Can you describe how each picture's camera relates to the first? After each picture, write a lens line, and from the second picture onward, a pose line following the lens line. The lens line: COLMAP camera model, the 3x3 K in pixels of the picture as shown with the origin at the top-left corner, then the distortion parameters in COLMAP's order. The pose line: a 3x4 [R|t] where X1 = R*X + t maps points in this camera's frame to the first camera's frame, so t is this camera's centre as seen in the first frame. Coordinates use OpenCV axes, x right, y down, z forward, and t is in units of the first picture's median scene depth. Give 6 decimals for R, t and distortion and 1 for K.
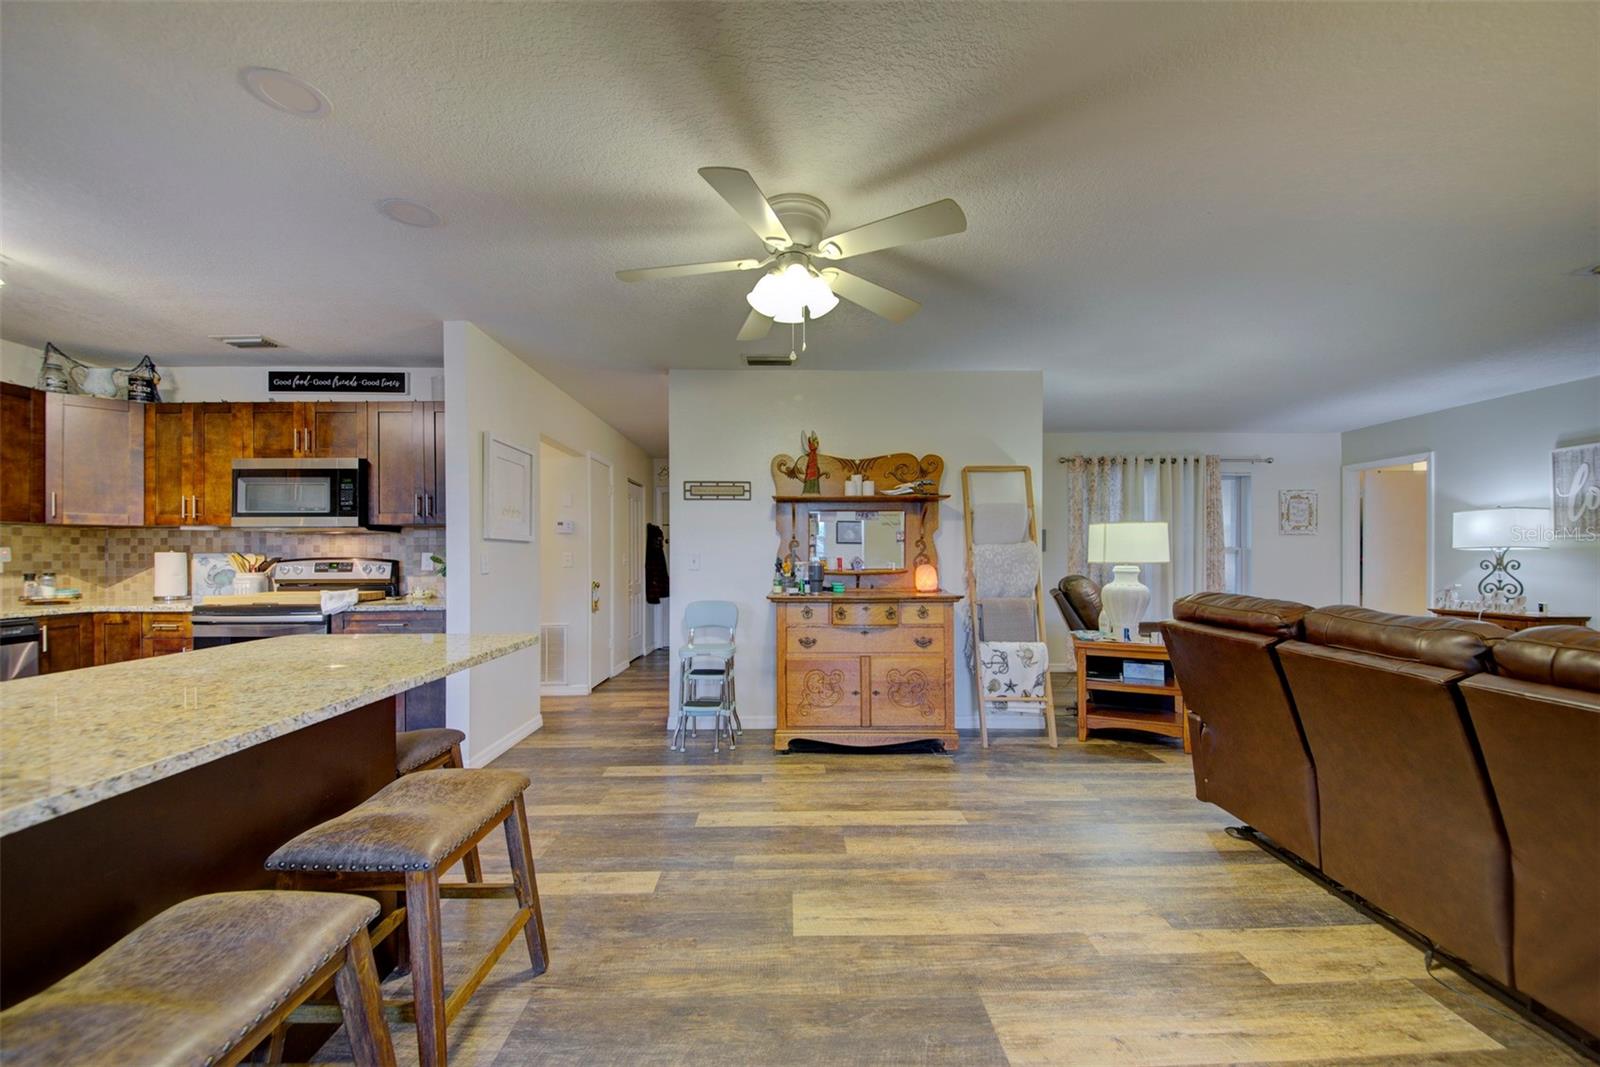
lens RADIAL K [[588.3, 0, 799.2], [0, 588.3, 557.4], [0, 0, 1]] dist [-0.003982, -0.004932]
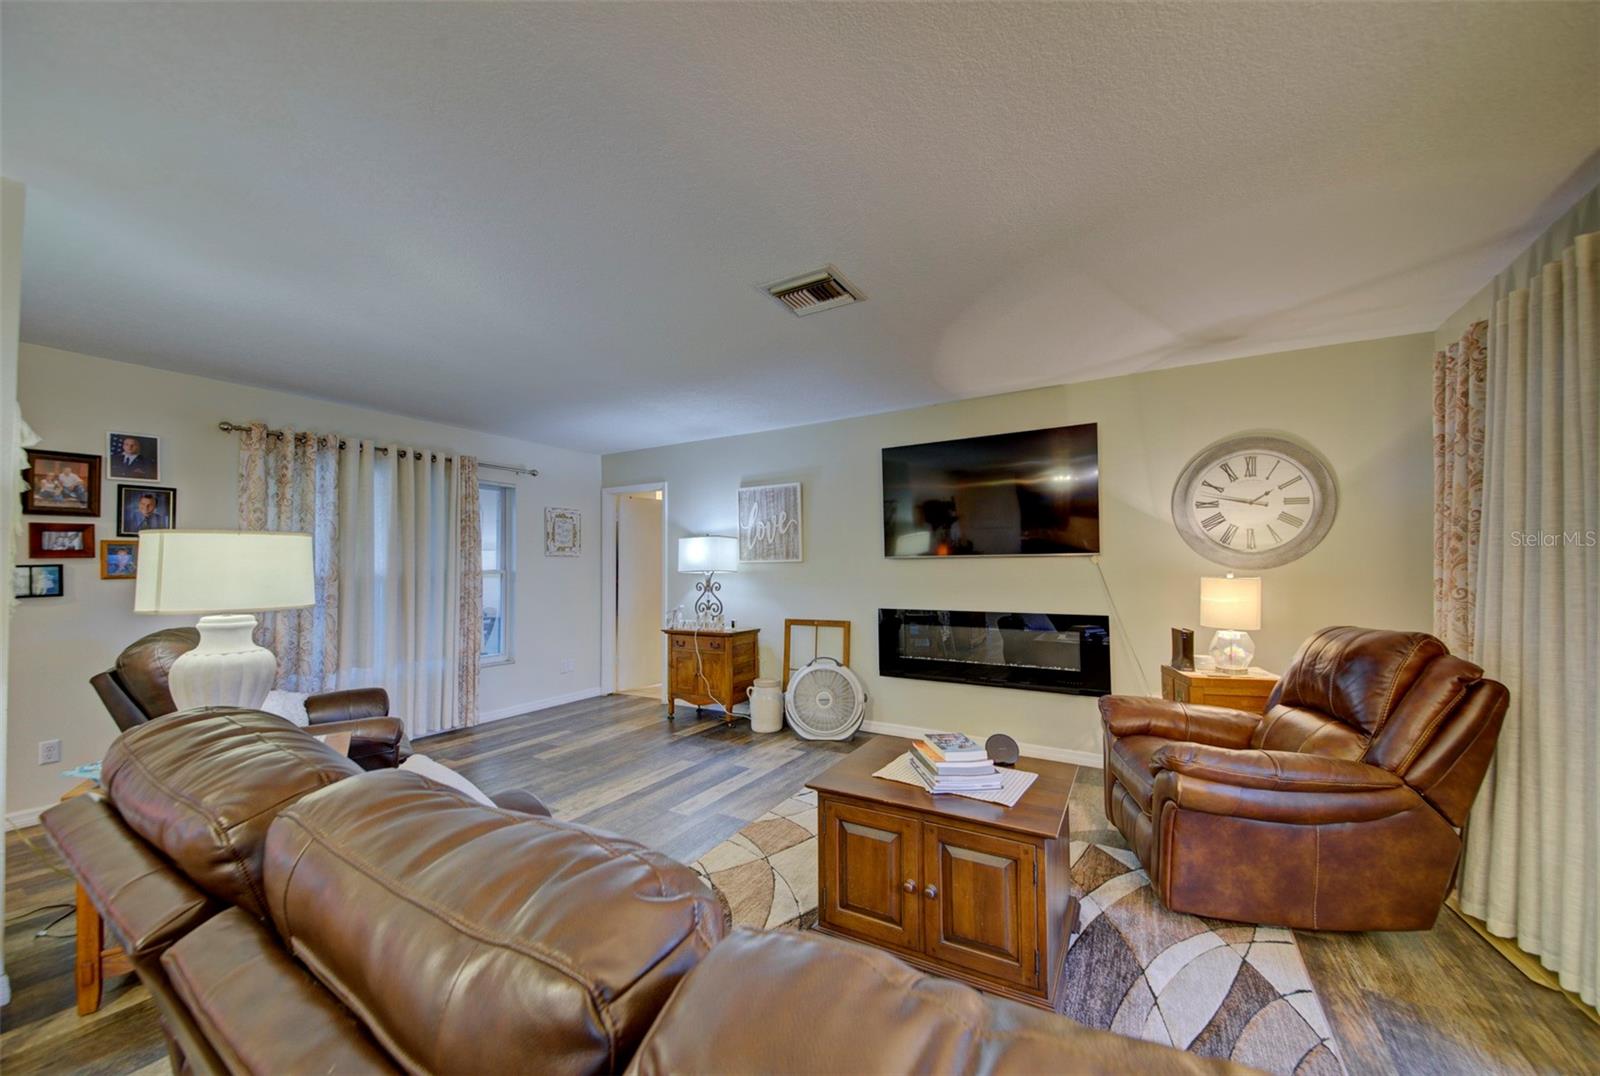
lens RADIAL K [[588.3, 0, 793.5], [0, 588.3, 564.9], [0, 0, 1]] dist [-0.003982, -0.004932]
pose [[0.528048, 0.001698, 0.849213, 0.370098], [0.012121, 0.999881, -0.009536, -0.018241], [-0.849128, 0.015329, 0.527965, 0.288466]]
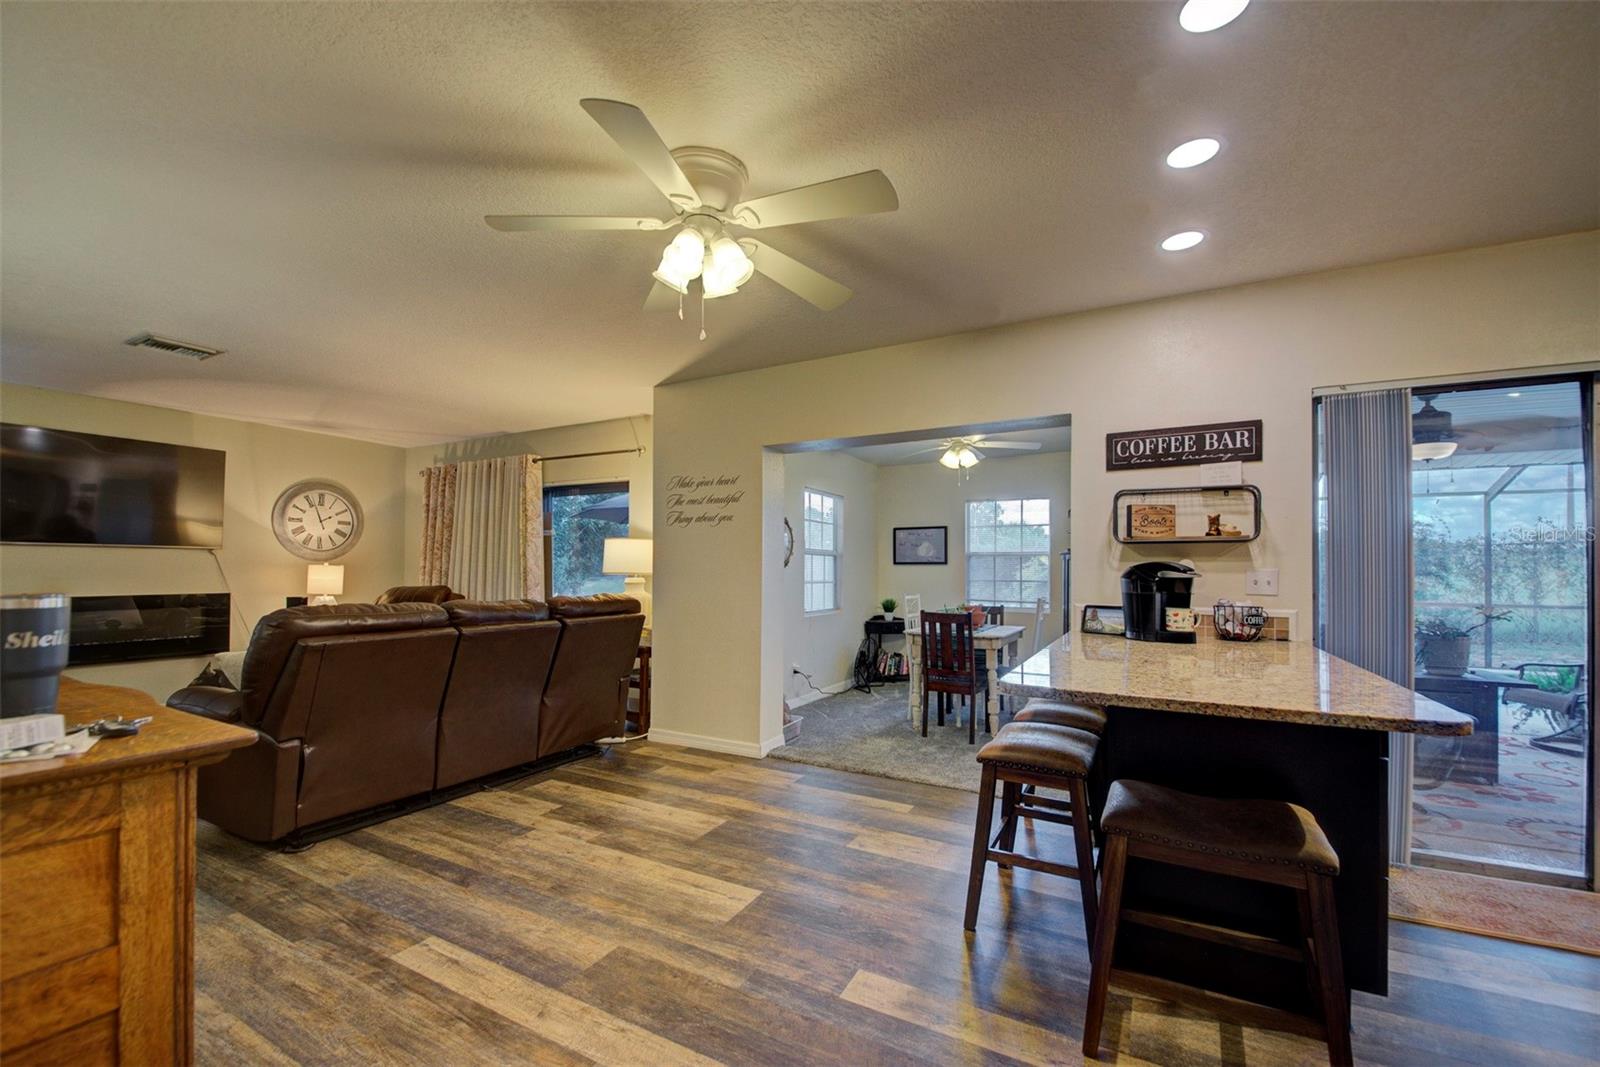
lens RADIAL K [[650.9, 0, 807.2], [0, 650.9, 562.6], [0, 0, 1]] dist [0.006943, -0.006425]
pose [[-0.872472, 0.000814, 0.488663, -0.328973], [-0.001888, 0.999986, -0.005036, -0.003953], [-0.488660, -0.005316, -0.872458, 0.951794]]
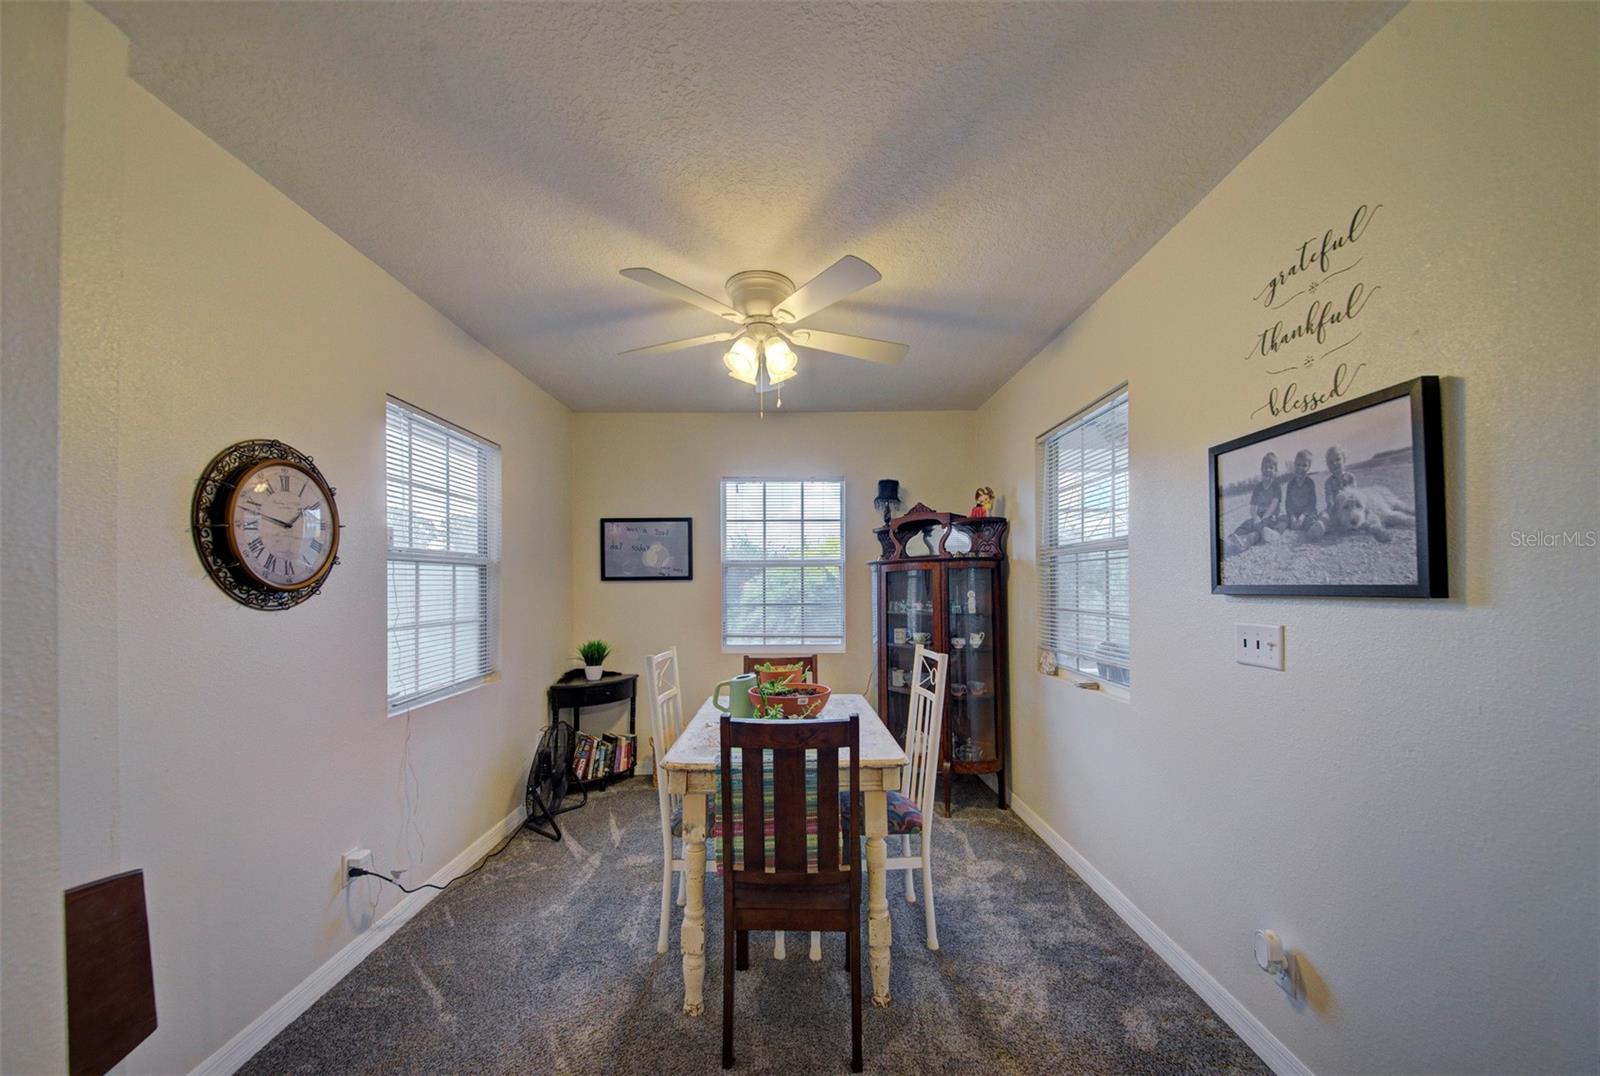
lens RADIAL K [[588.3, 0, 808.9], [0, 588.3, 572.2], [0, 0, 1]] dist [-0.003982, -0.004932]
pose [[-0.999921, 0.004322, 0.011821, 0.001752], [0.004264, 0.999979, -0.004952, -0.016551], [-0.011842, -0.004901, -0.999918, 0.199205]]
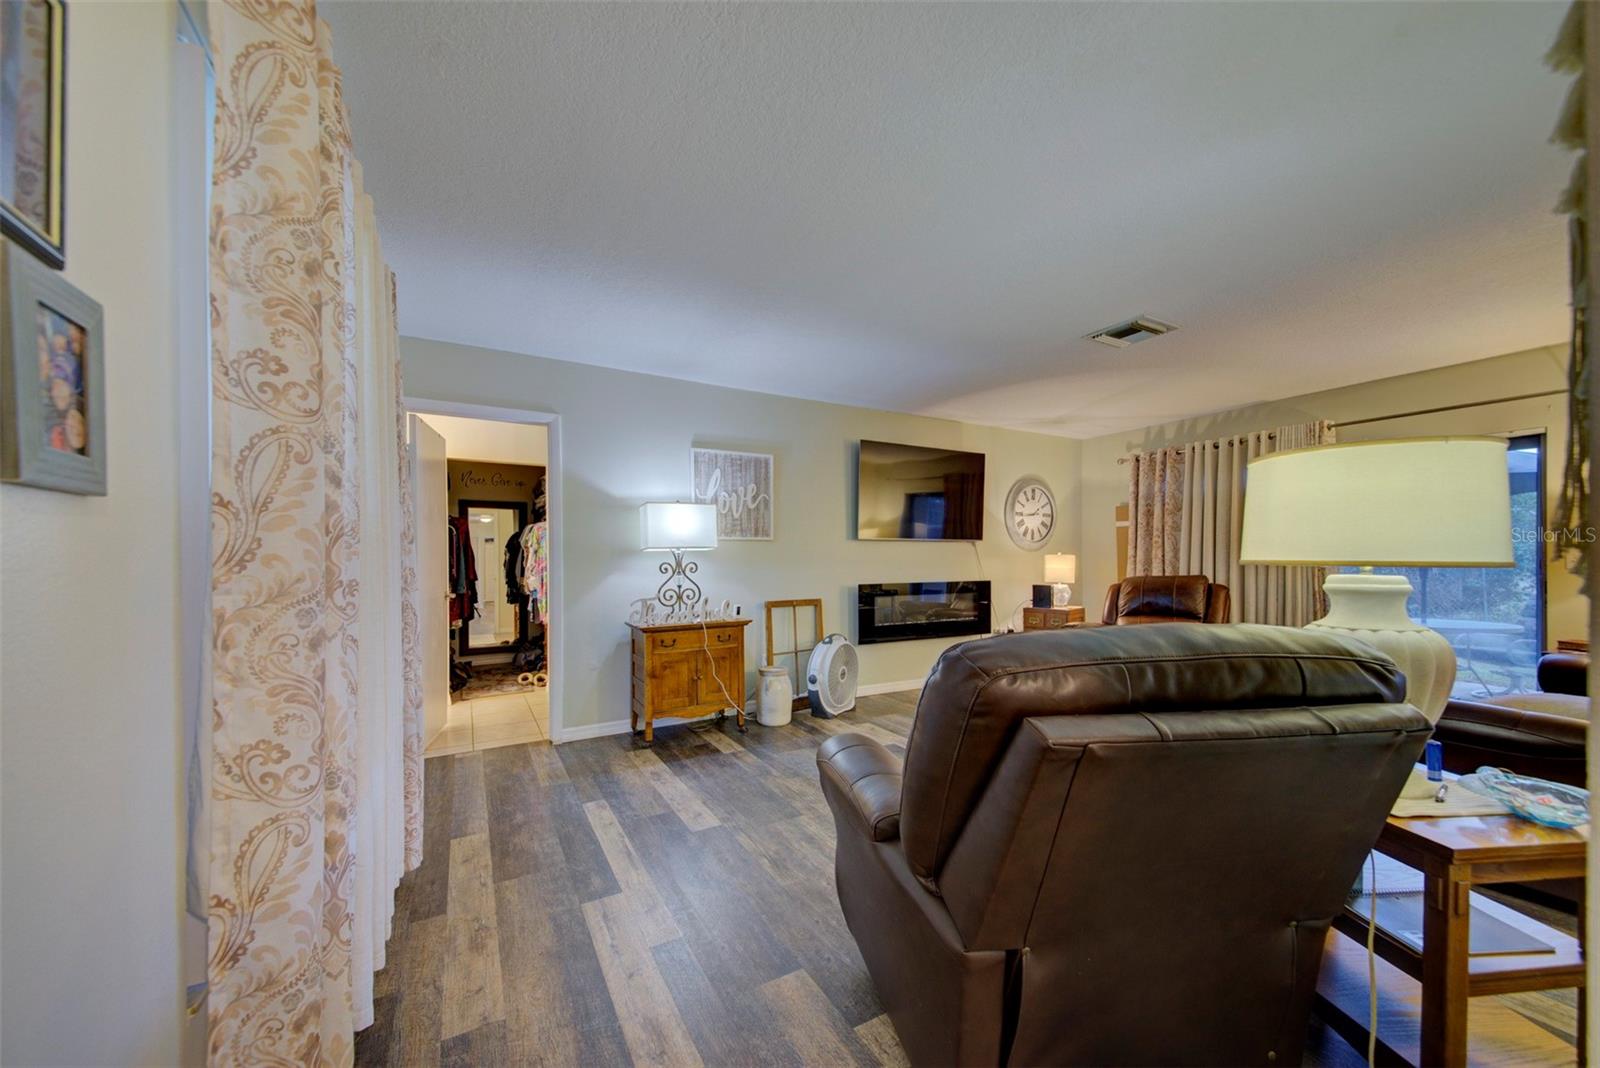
lens RADIAL K [[588.3, 0, 792.4], [0, 588.3, 578.7], [0, 0, 1]] dist [-0.003982, -0.004932]
pose [[-0.460333, -0.020313, 0.887514, 0.377436], [0.012008, 0.999504, 0.029104, 0.005529], [-0.887665, 0.024055, -0.459861, 1.396578]]
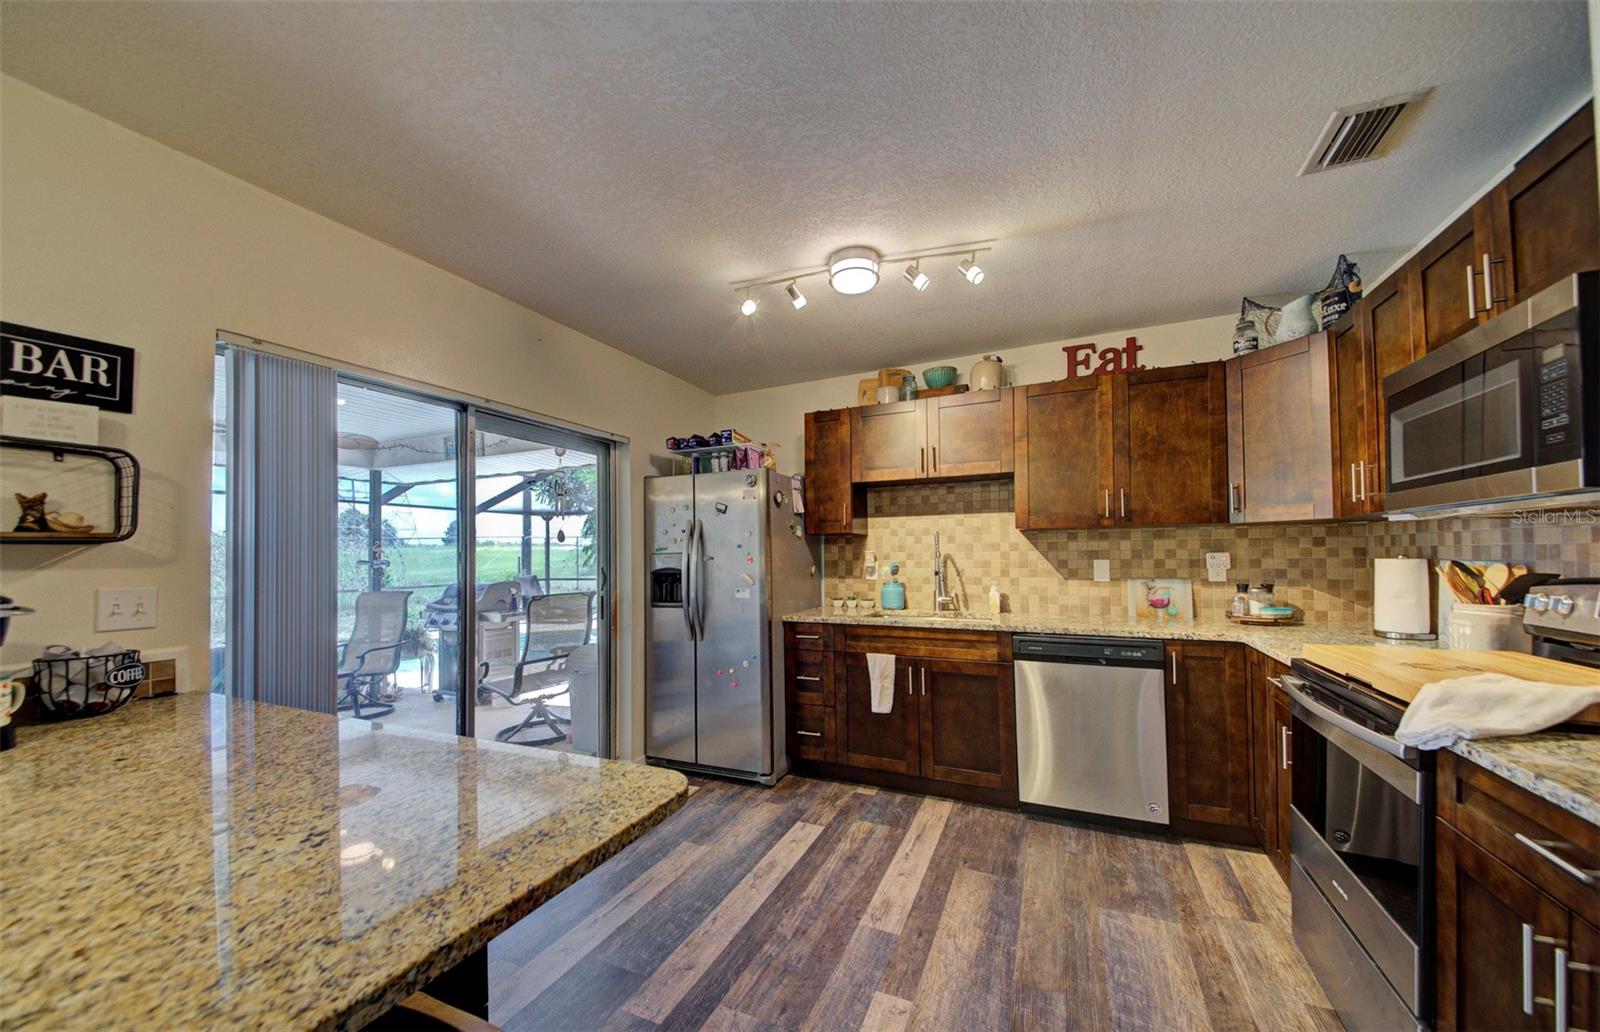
lens RADIAL K [[573.2, 0, 802.1], [0, 573.2, 542.4], [0, 0, 1]] dist [0.009443, -0.002657]
pose [[-0.425091, -0.009086, -0.905105, -0.252947], [0.009776, 0.999845, -0.014629, -0.022214], [0.905098, -0.015067, -0.424937, 0.670739]]
